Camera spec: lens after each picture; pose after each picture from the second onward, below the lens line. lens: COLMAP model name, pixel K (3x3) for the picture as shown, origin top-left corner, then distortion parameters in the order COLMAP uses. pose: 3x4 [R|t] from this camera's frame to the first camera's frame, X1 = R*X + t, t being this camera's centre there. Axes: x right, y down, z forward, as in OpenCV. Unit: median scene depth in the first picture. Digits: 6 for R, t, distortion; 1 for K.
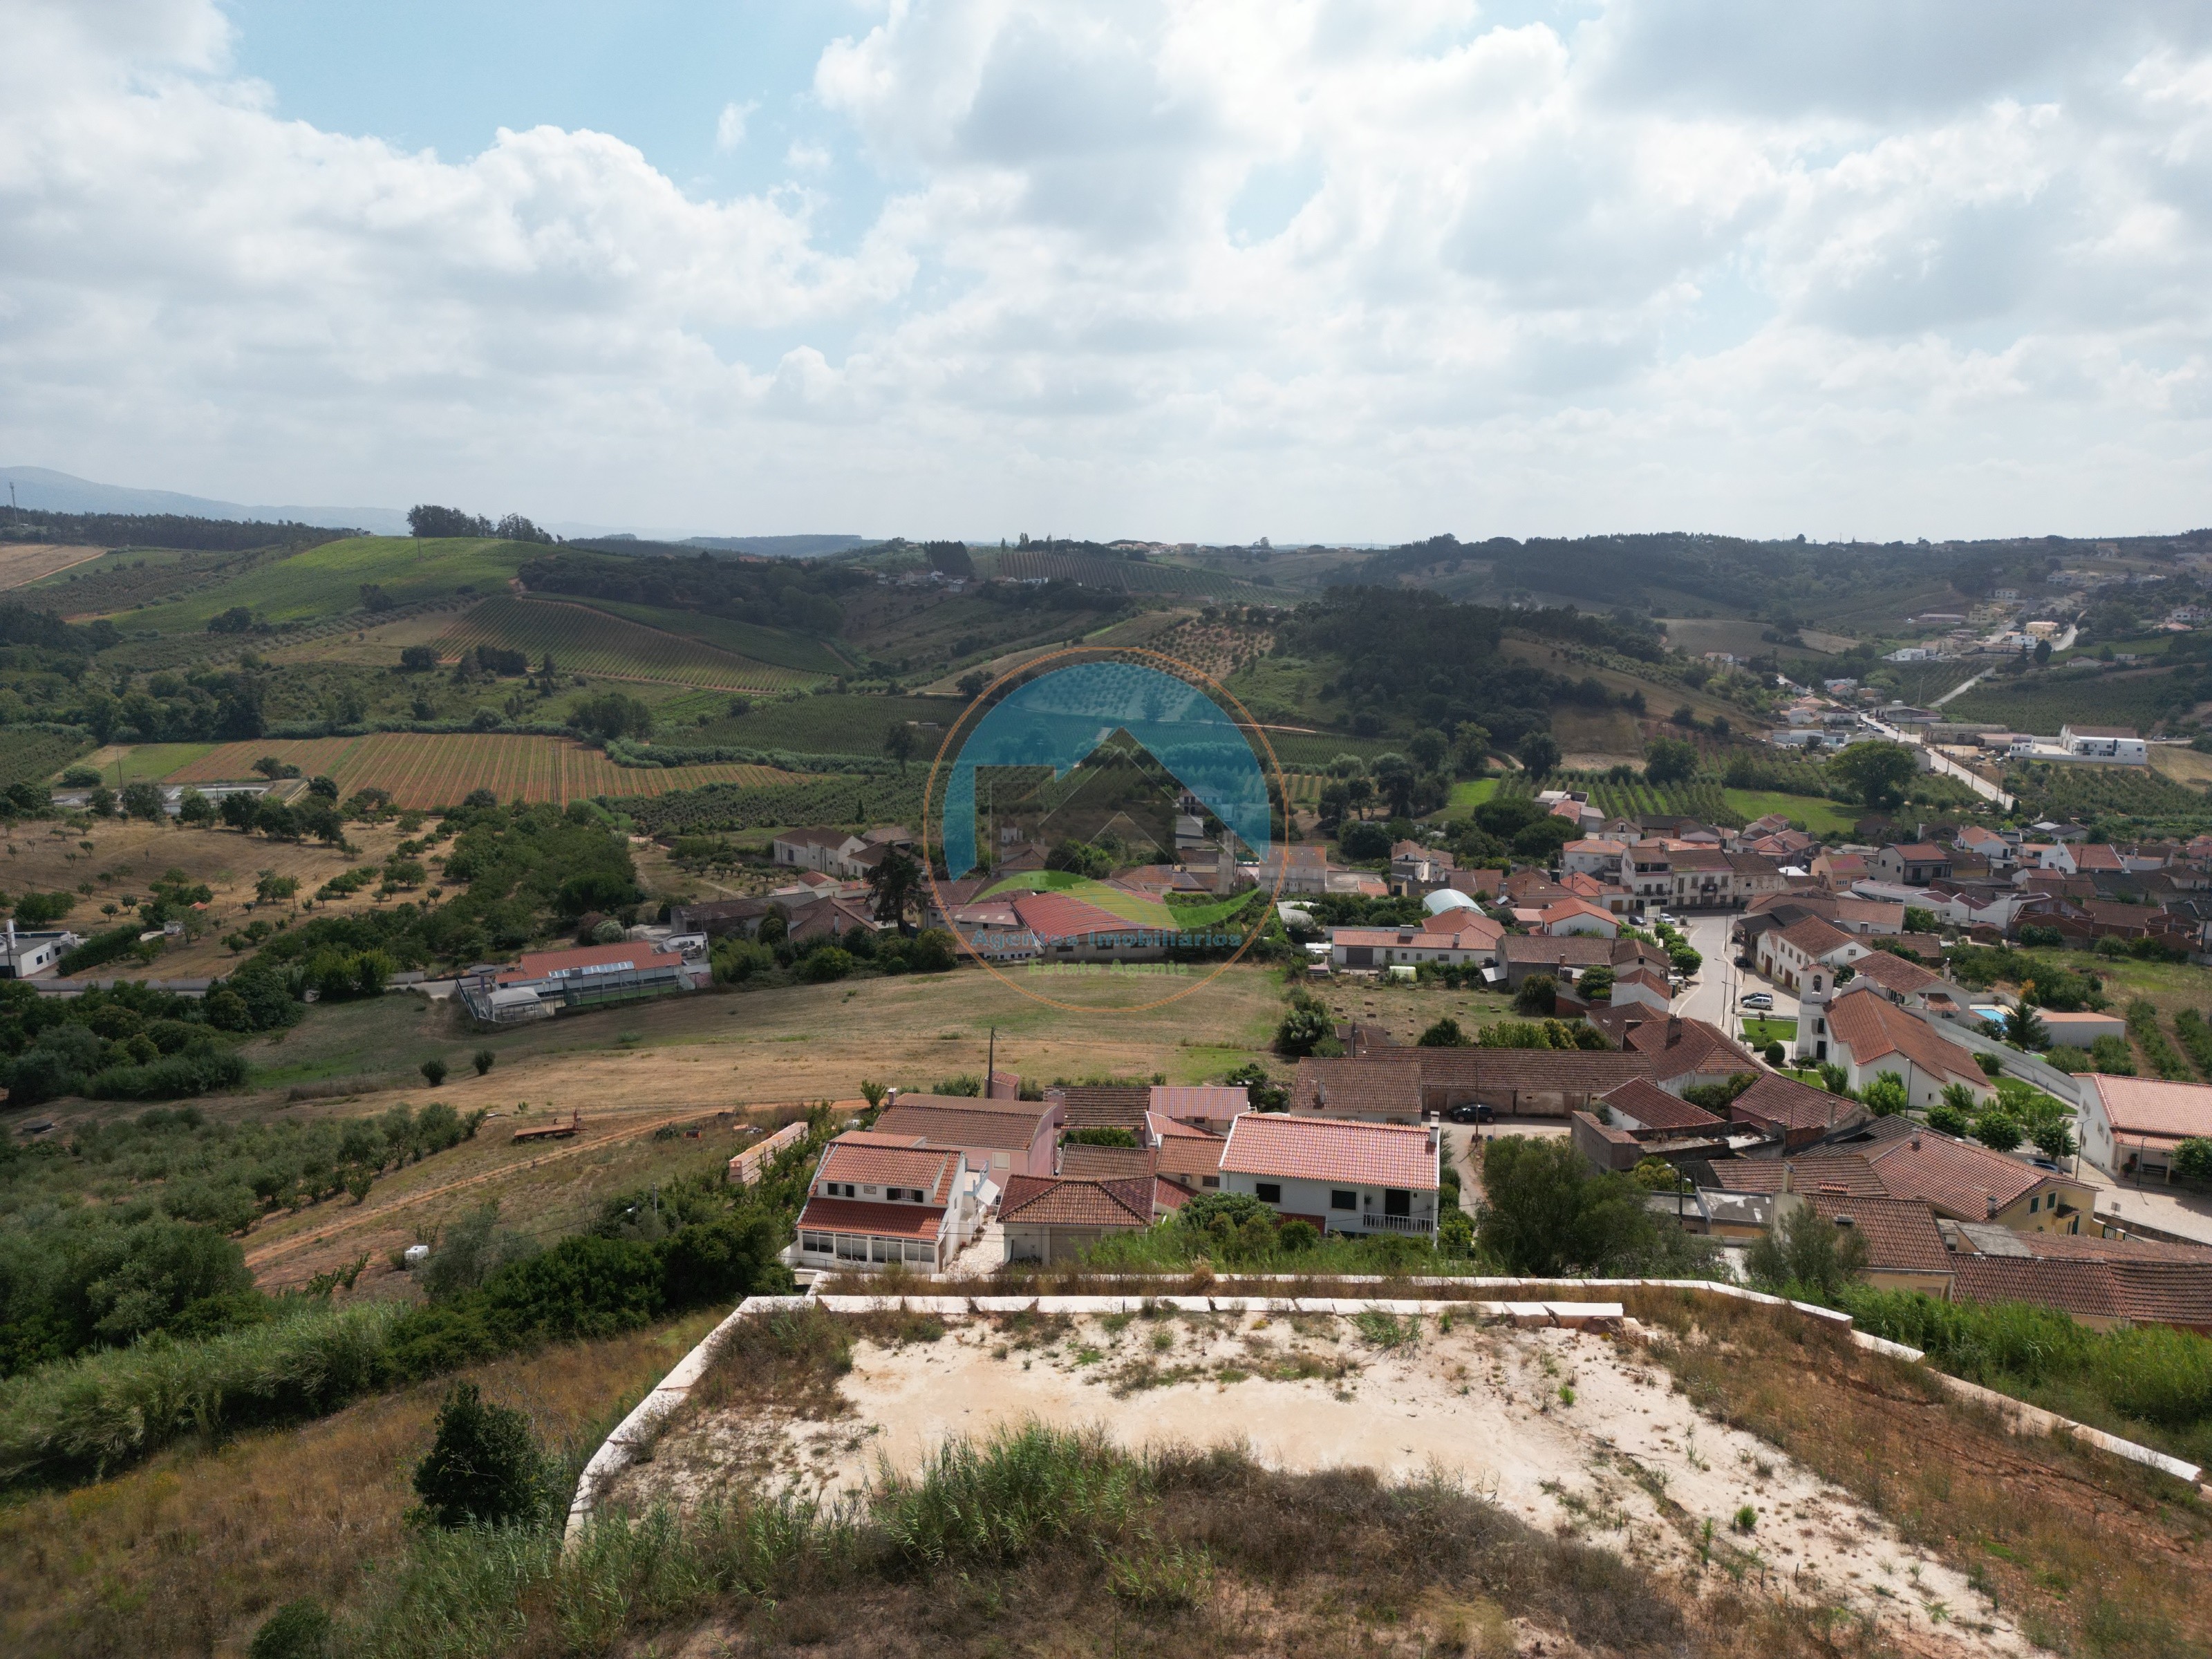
lens RADIAL K [[1543.4, 0, 1105.5], [0, 1543.4, 827.6], [0, 0, 1]] dist [0.078045, -0.075616]
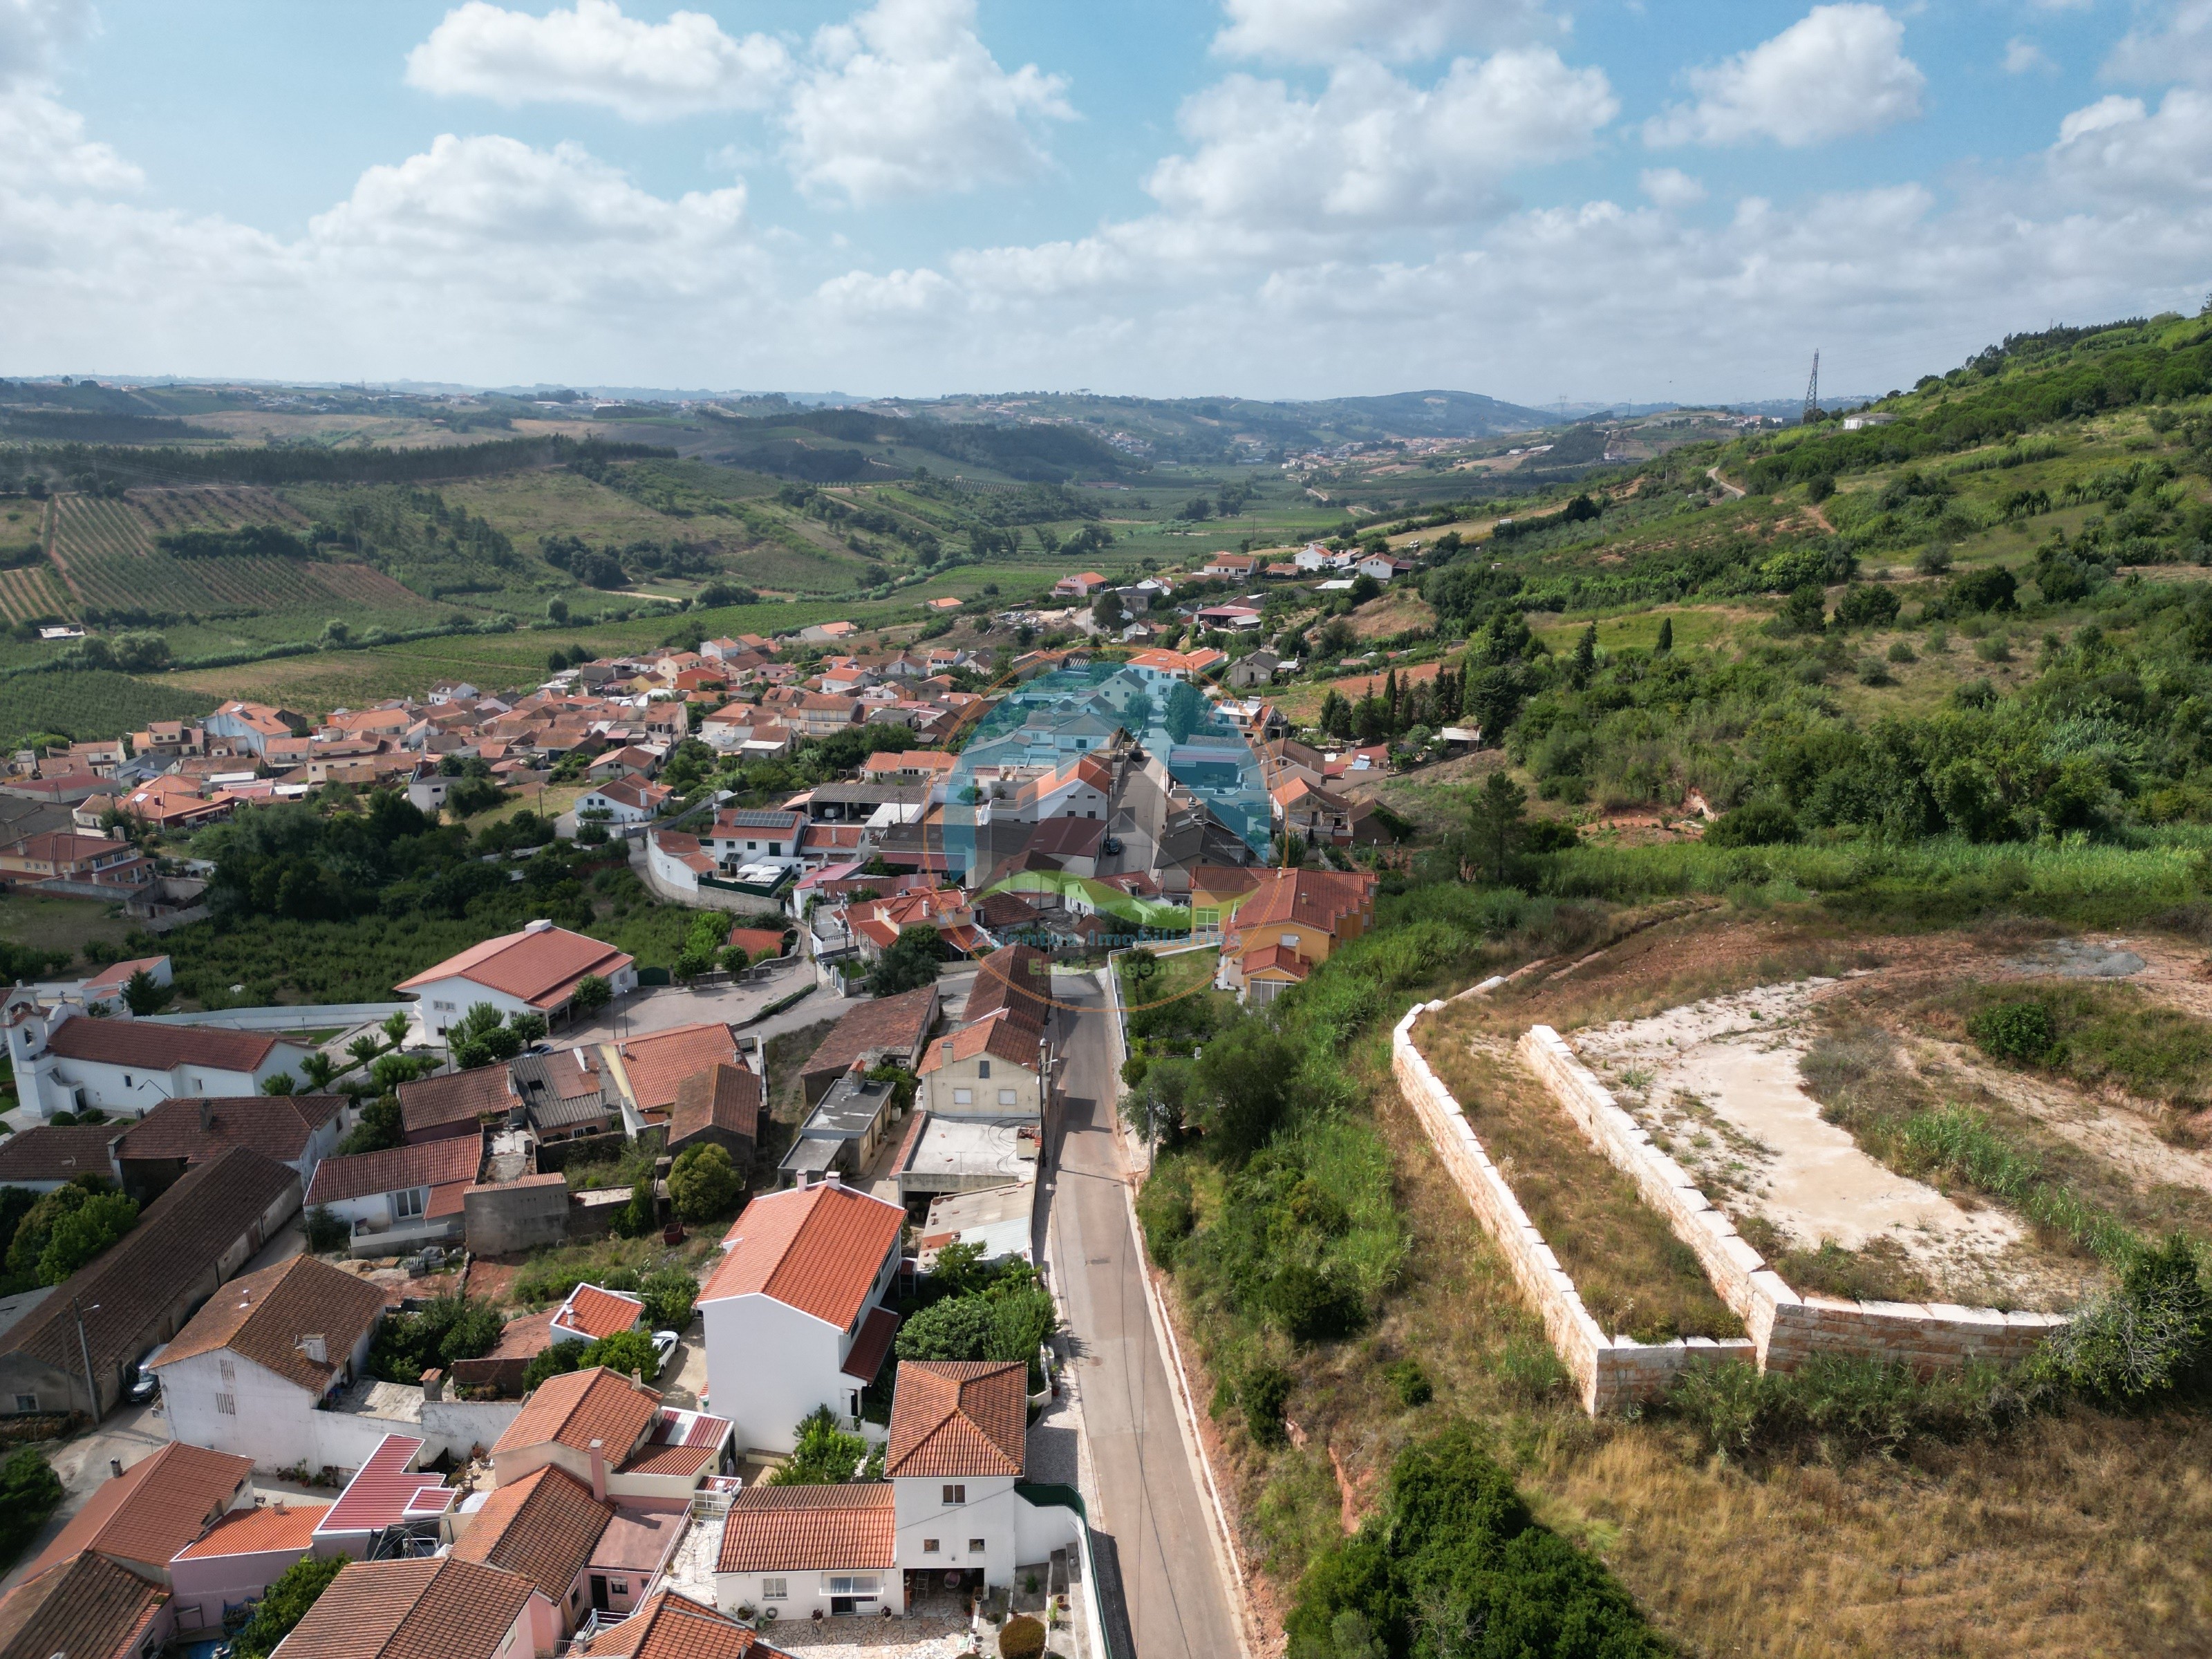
lens RADIAL K [[1543.4, 0, 1109.1], [0, 1543.4, 836.8], [0, 0, 1]] dist [0.078045, -0.075616]
pose [[-0.073872, -0.275354, 0.958501, -0.436880], [0.172896, 0.943036, 0.284236, -0.166230], [-0.982166, 0.186718, -0.022056, 0.507967]]
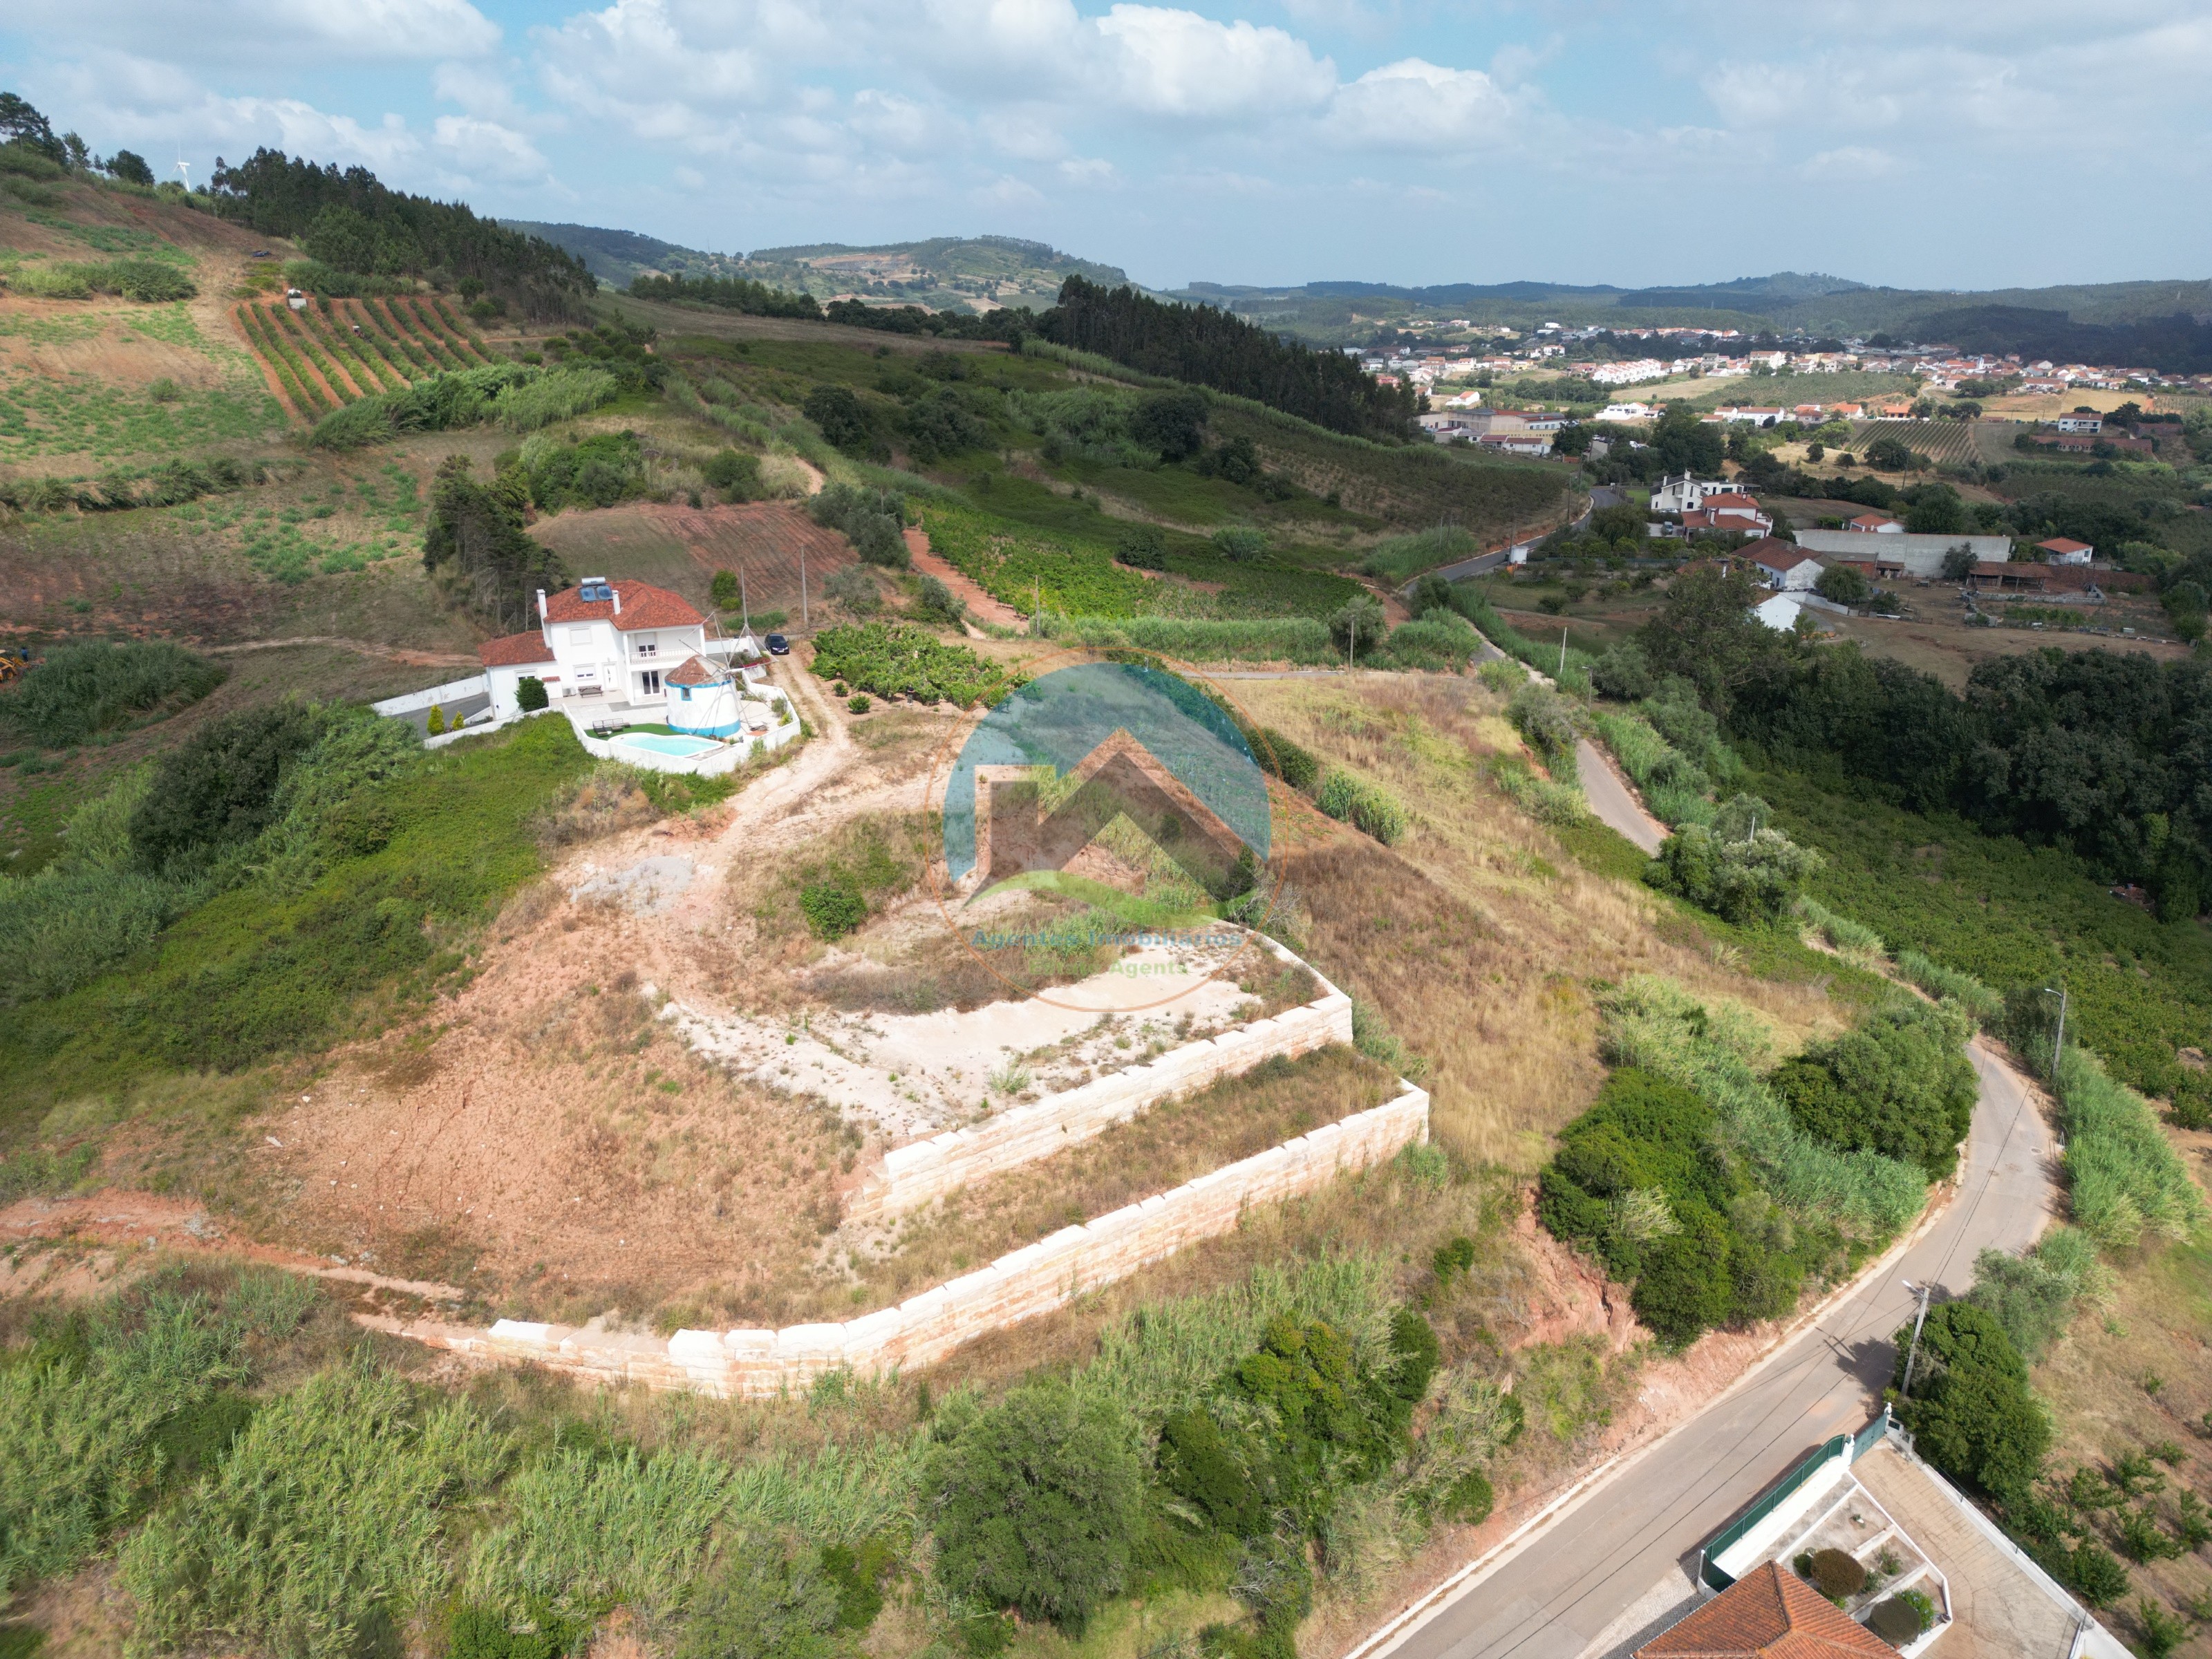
lens RADIAL K [[1543.4, 0, 1114.1], [0, 1543.4, 833.7], [0, 0, 1]] dist [0.078045, -0.075616]
pose [[-0.806942, 0.193029, -0.558197, 0.300843], [-0.104087, 0.883819, 0.456102, -0.203113], [0.581386, 0.426149, -0.693099, 0.665830]]
